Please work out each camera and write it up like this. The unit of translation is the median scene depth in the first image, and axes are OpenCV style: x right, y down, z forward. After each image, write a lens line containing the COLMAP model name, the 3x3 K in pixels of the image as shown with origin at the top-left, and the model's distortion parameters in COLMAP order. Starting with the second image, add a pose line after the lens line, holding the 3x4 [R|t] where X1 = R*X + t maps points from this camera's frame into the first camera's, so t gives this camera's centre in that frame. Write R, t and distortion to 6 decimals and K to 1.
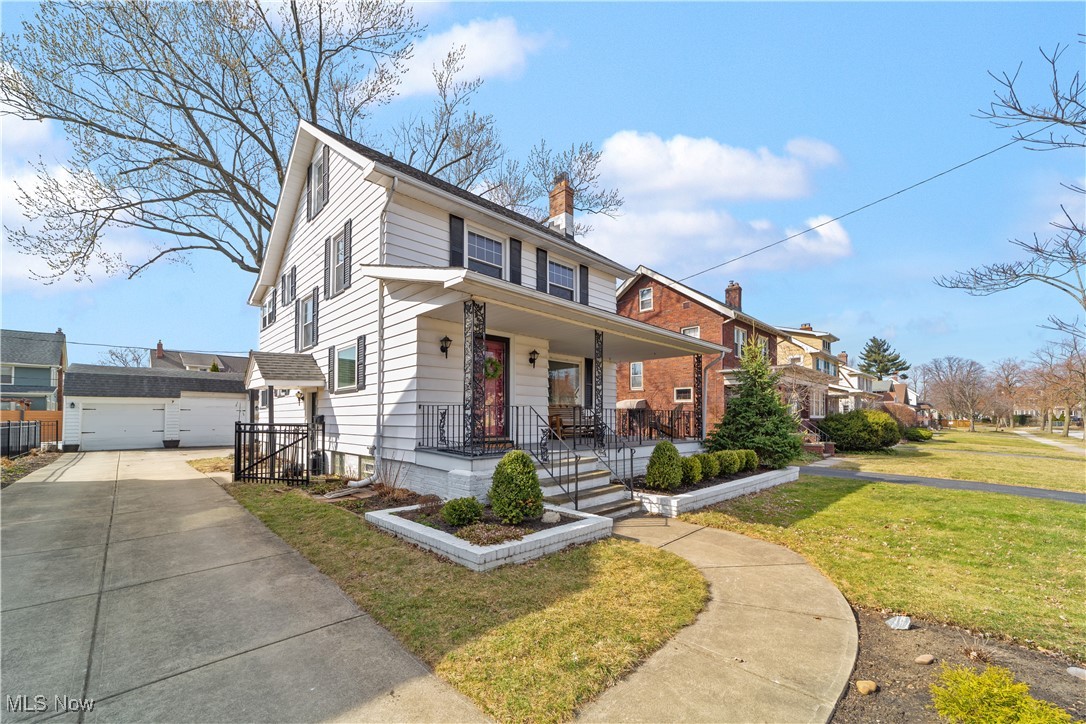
lens RADIAL K [[427.8, 0, 539.6], [0, 427.8, 407.8], [0, 0, 1]] dist [-0.000091, 0.000074]
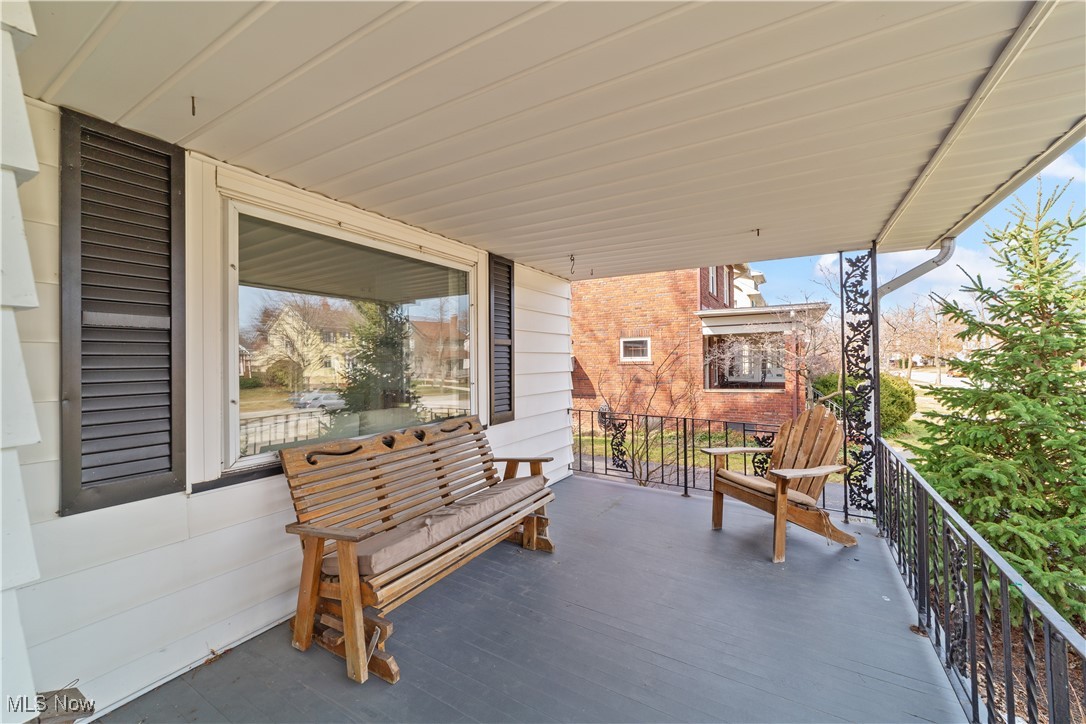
lens RADIAL K [[437.1, 0, 543.0], [0, 437.1, 362.0], [0, 0, 1]] dist [-0.001051, -0.000029]
pose [[0.967351, -0.010919, 0.253204, 0.058740], [0.005187, 0.999715, 0.023293, -0.043412], [-0.253386, -0.021219, 0.967133, 0.634476]]
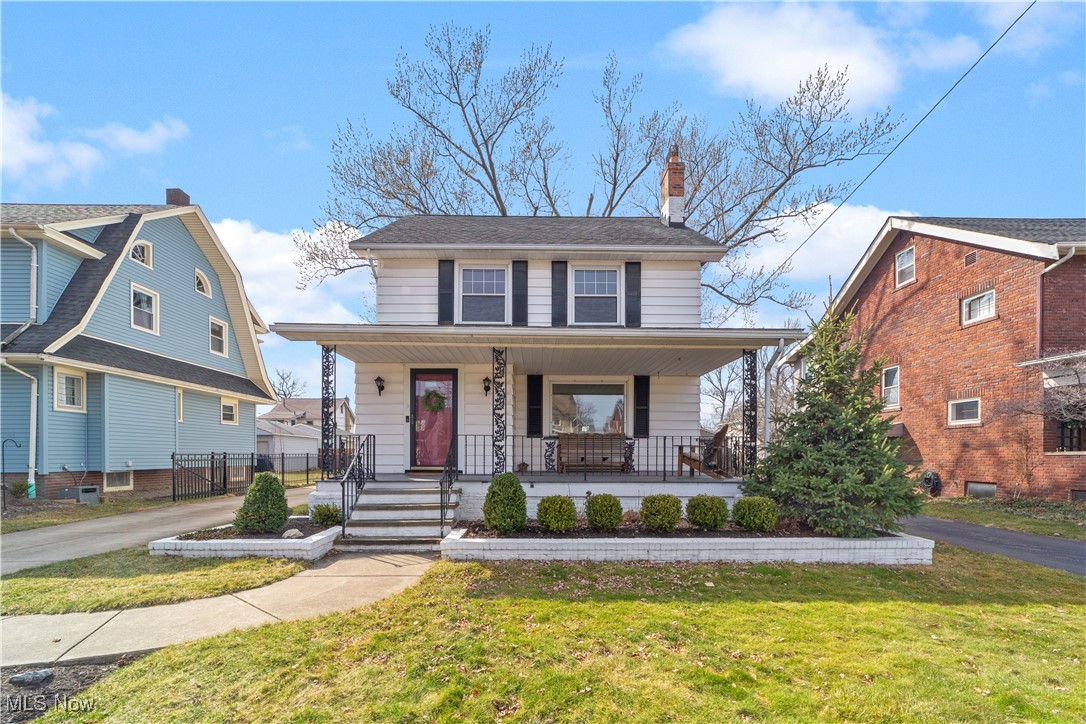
lens RADIAL K [[429.4, 0, 546.0], [0, 429.4, 452.9], [0, 0, 1]] dist [-0.002321, -0.000173]
pose [[0.730147, 0.001229, -0.683288, 0.495771], [0.014124, 0.999758, 0.016891, 0.013388], [0.683144, -0.021984, 0.729953, 0.258854]]
